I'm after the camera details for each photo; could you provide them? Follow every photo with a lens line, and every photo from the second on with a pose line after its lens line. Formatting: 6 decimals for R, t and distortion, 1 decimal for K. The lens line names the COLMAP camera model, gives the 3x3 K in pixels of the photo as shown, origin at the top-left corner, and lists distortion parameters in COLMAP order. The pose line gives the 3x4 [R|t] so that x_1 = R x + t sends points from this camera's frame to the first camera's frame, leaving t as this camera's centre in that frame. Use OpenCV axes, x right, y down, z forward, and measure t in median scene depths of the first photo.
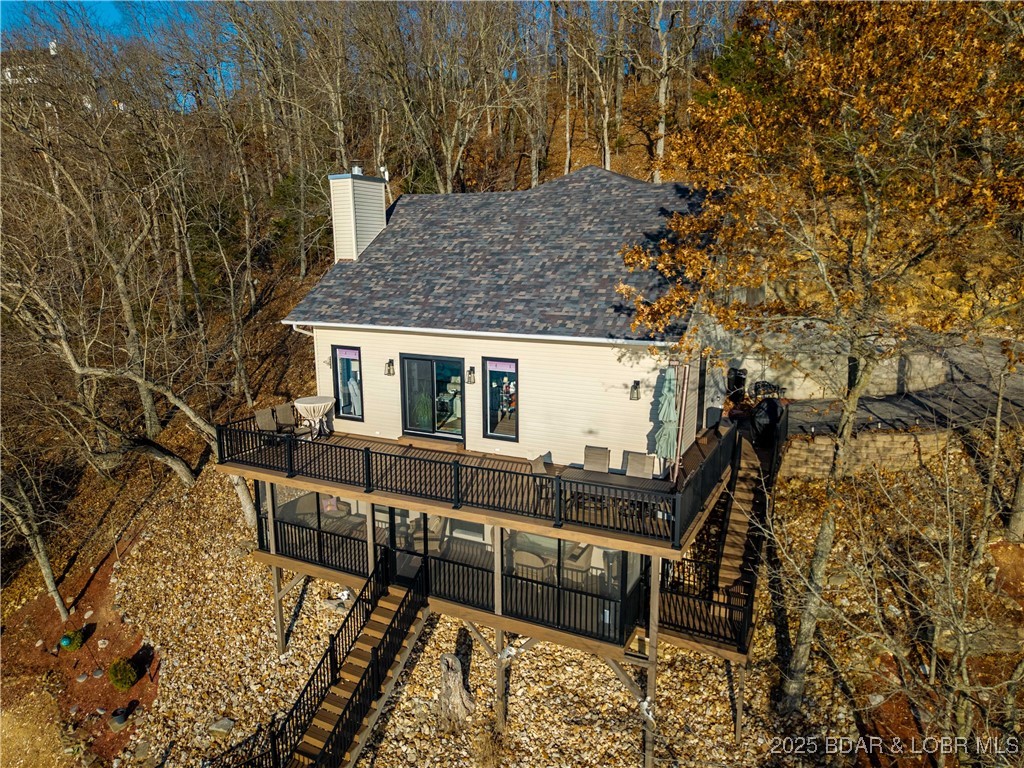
lens RADIAL K [[690.2, 0, 512.0], [0, 690.2, 384.0], [0, 0, 1]] dist [-0.004601, 0.000700]
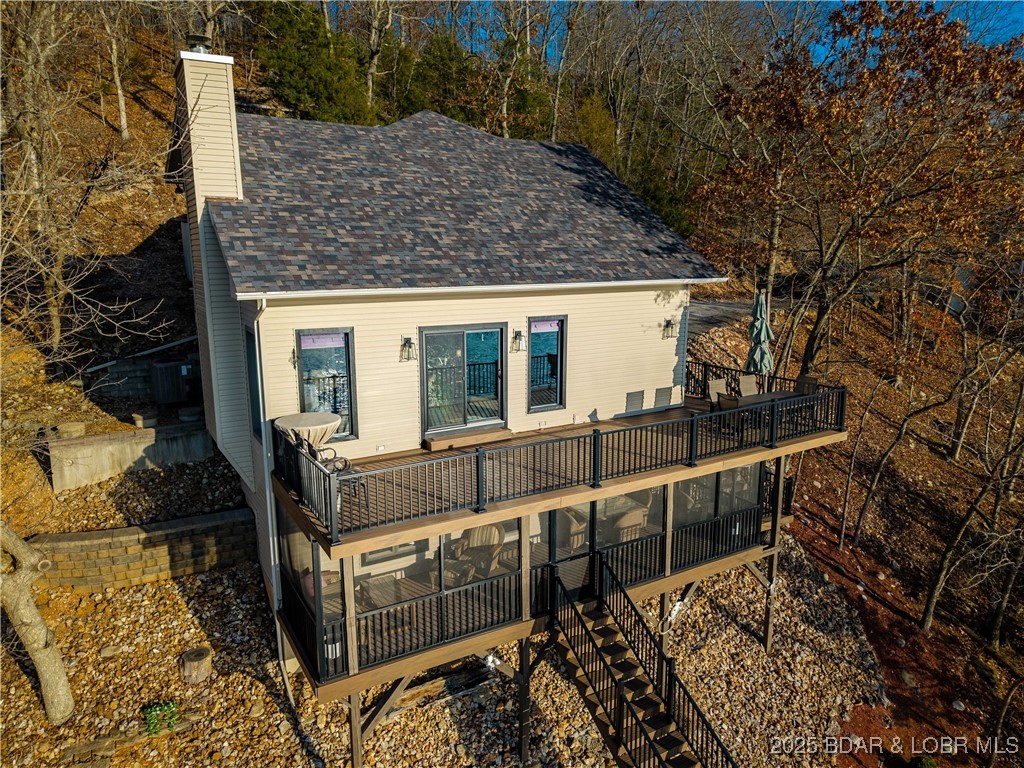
lens RADIAL K [[690.2, 0, 512.0], [0, 690.2, 384.0], [0, 0, 1]] dist [-0.004601, 0.000700]
pose [[0.533368, -0.163554, 0.829921, -0.758327], [0.160014, 0.982923, 0.090870, -0.038382], [-0.830611, 0.084332, 0.550431, 0.550957]]
